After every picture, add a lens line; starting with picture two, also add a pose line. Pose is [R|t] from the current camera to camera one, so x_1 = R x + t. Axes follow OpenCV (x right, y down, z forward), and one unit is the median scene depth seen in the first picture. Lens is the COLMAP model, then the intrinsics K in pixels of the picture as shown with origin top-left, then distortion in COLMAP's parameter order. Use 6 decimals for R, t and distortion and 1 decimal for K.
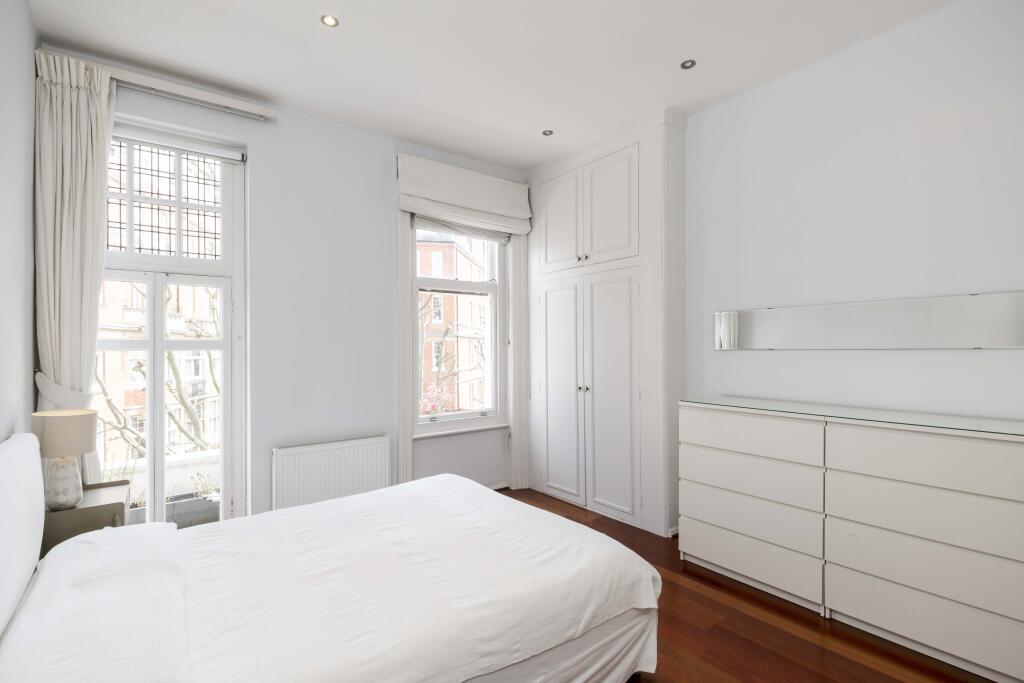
lens RADIAL K [[471.7, 0, 513.9], [0, 471.7, 344.6], [0, 0, 1]] dist [0.008613, -0.001679]
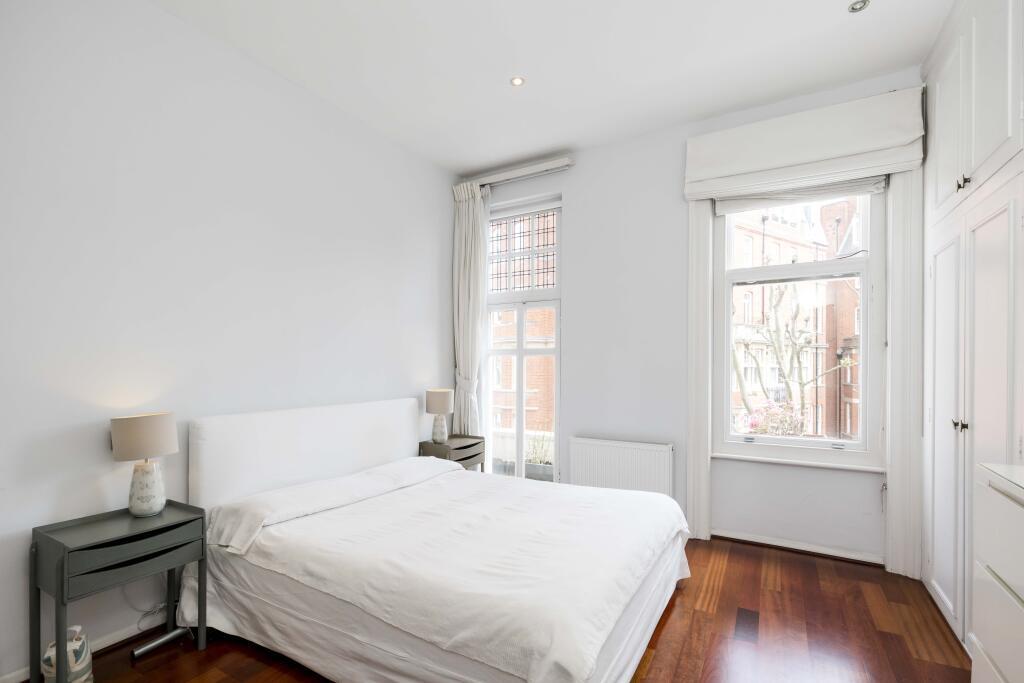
lens RADIAL K [[471.7, 0, 513.6], [0, 471.7, 358.7], [0, 0, 1]] dist [0.008613, -0.001679]
pose [[0.392478, 0.001590, -0.919760, 0.625601], [0.007709, 0.999958, 0.005018, 0.014671], [0.919729, -0.009060, 0.392449, 0.442667]]
